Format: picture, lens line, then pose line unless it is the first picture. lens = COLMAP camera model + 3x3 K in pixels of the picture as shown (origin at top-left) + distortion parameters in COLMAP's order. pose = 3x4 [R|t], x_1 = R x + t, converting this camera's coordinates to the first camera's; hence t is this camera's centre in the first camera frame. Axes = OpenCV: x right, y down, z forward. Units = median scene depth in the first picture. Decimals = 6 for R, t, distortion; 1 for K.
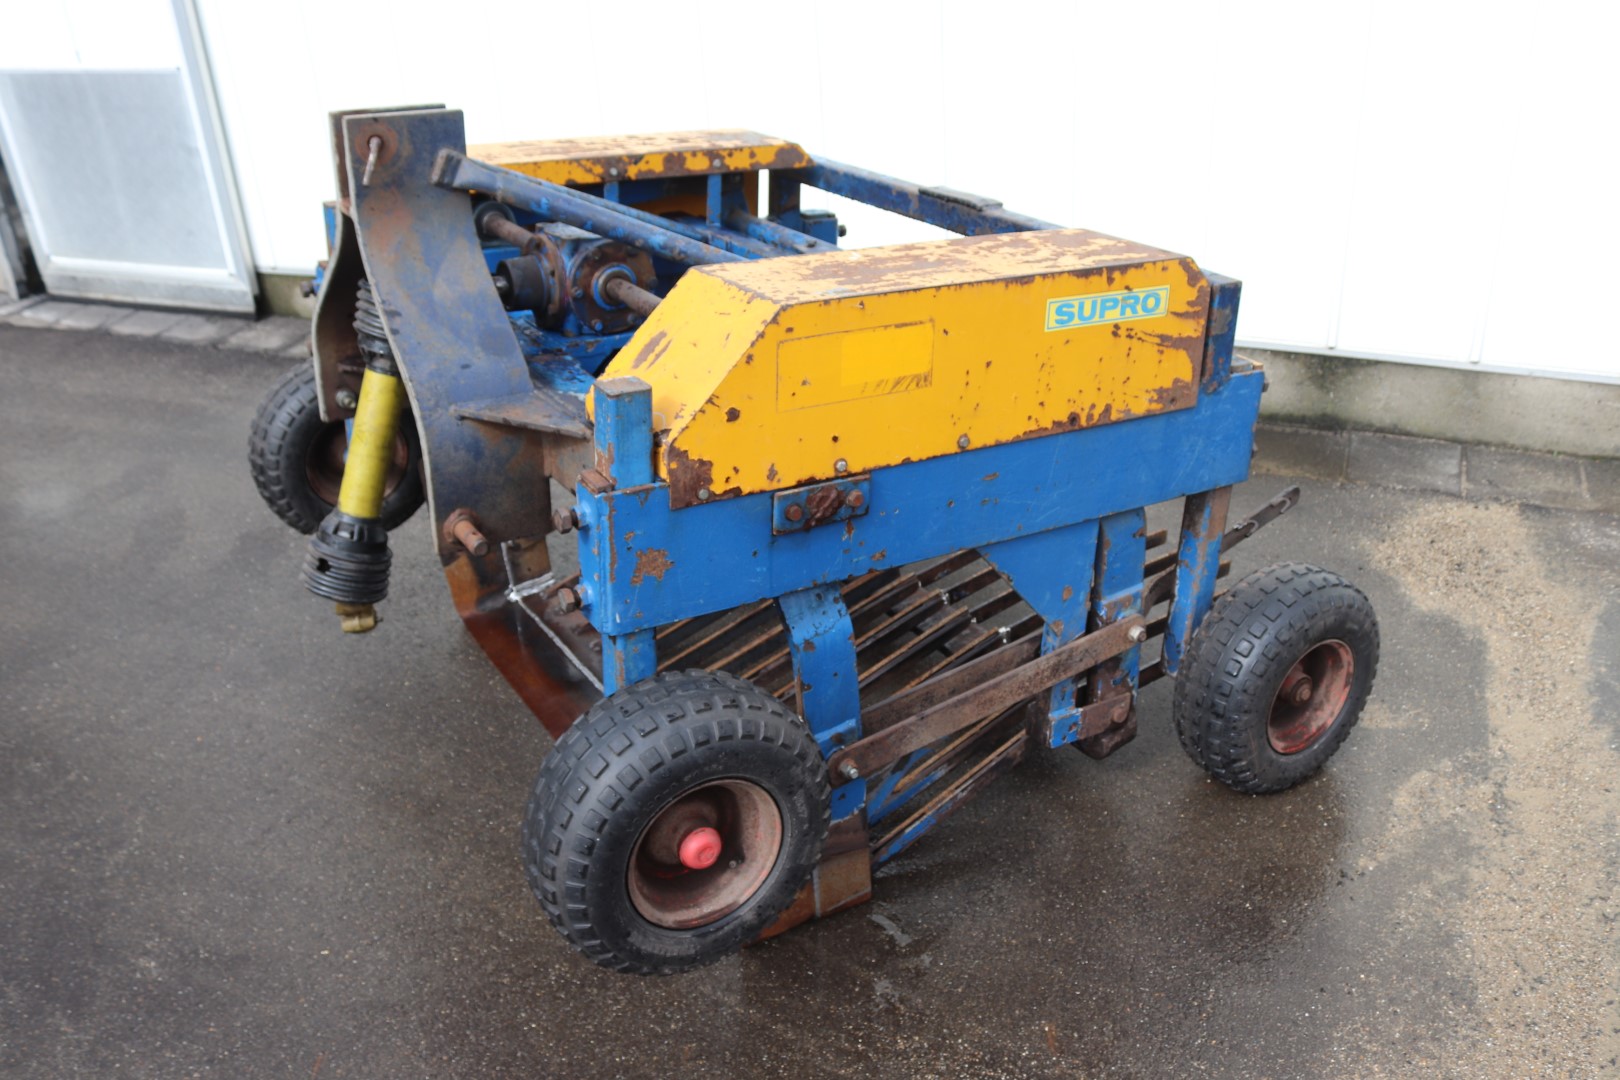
lens RADIAL K [[1428.4, 0, 807.4], [0, 1428.4, 582.5], [0, 0, 1]] dist [-0.144743, 0.106589]
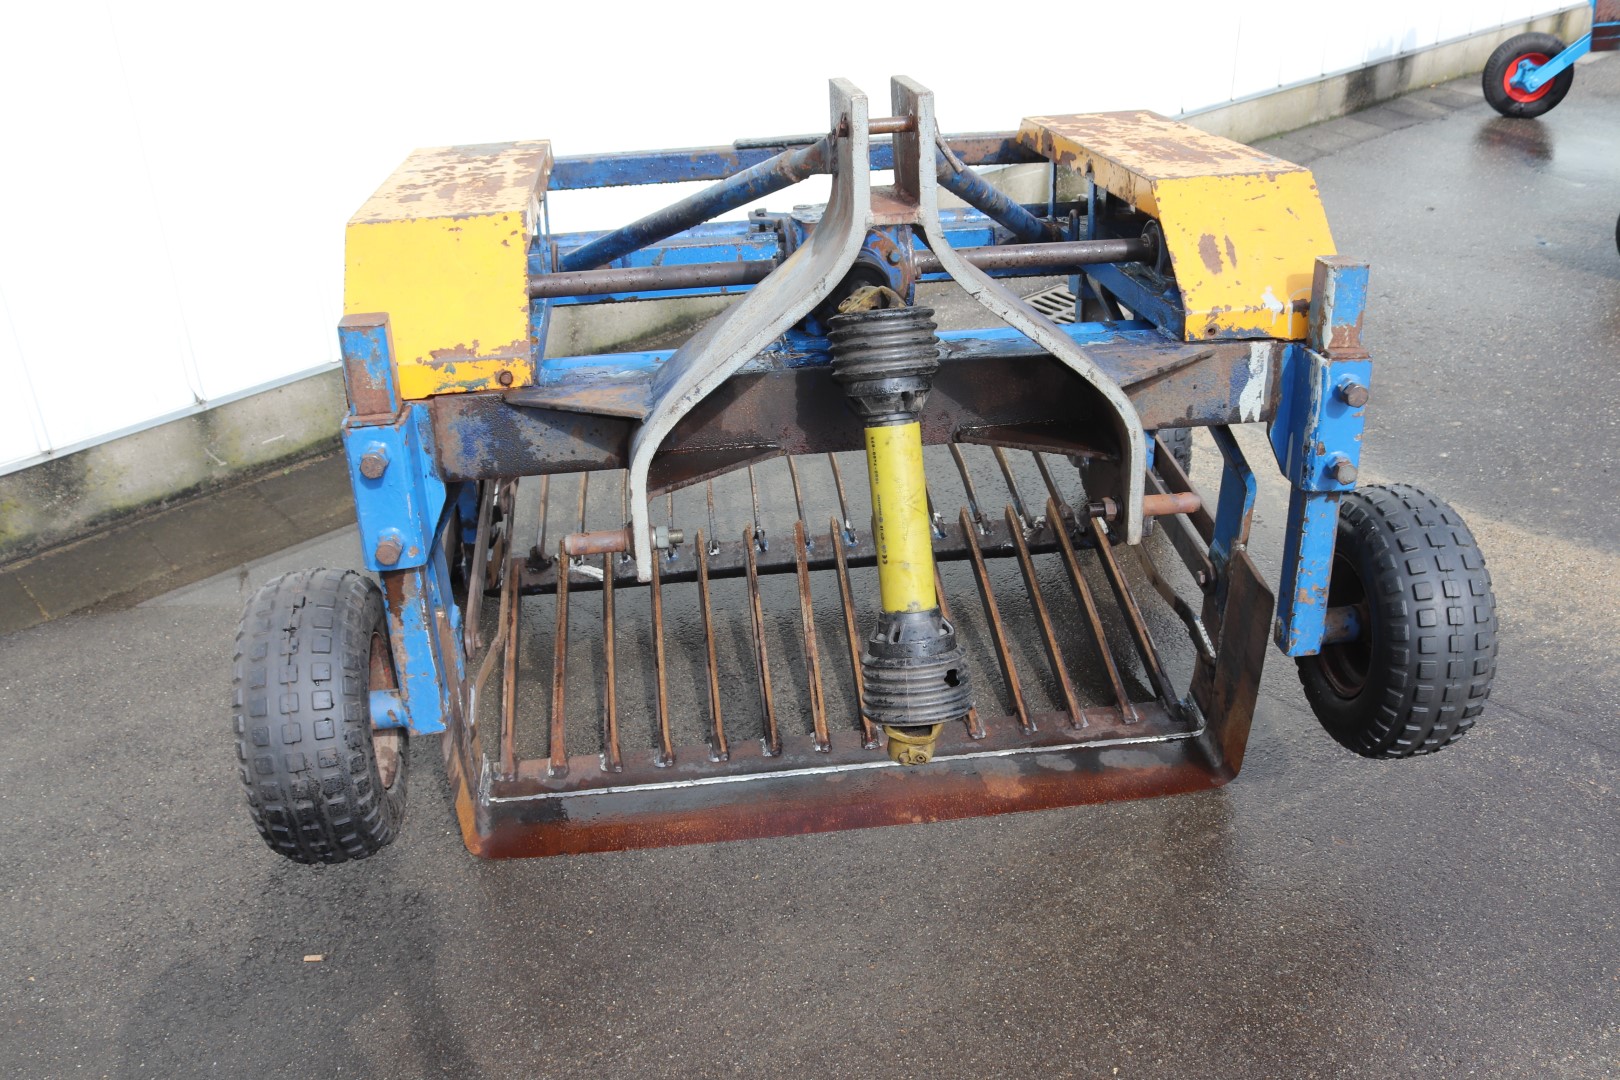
lens RADIAL K [[1428.4, 0, 830.7], [0, 1428.4, 592.5], [0, 0, 1]] dist [-0.144743, 0.106589]
pose [[0.415497, -0.436998, 0.797744, -0.929661], [0.436287, 0.865307, 0.246773, -0.260302], [-0.798133, 0.245512, 0.550189, 0.572065]]
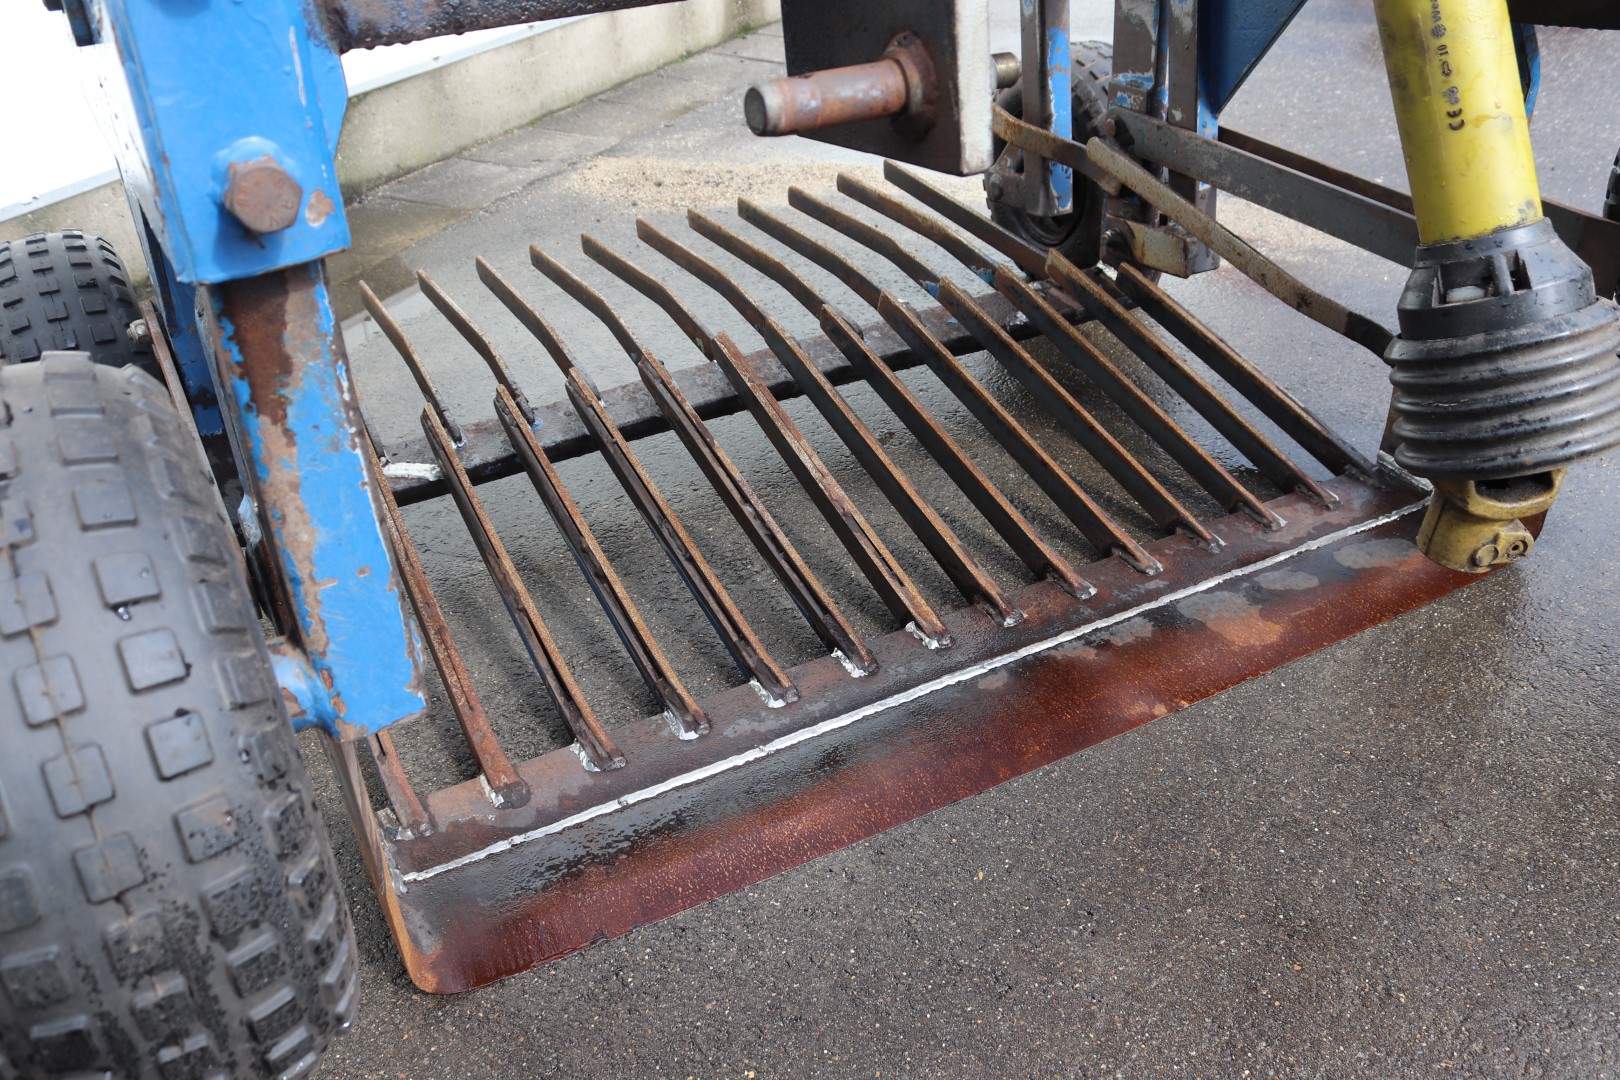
lens RADIAL K [[1428.4, 0, 842.5], [0, 1428.4, 571.7], [0, 0, 1]] dist [-0.144743, 0.106589]
pose [[0.053306, -0.479732, 0.875794, -0.665747], [0.514519, 0.764854, 0.387645, -0.187036], [-0.855821, 0.429949, 0.287603, 1.039233]]
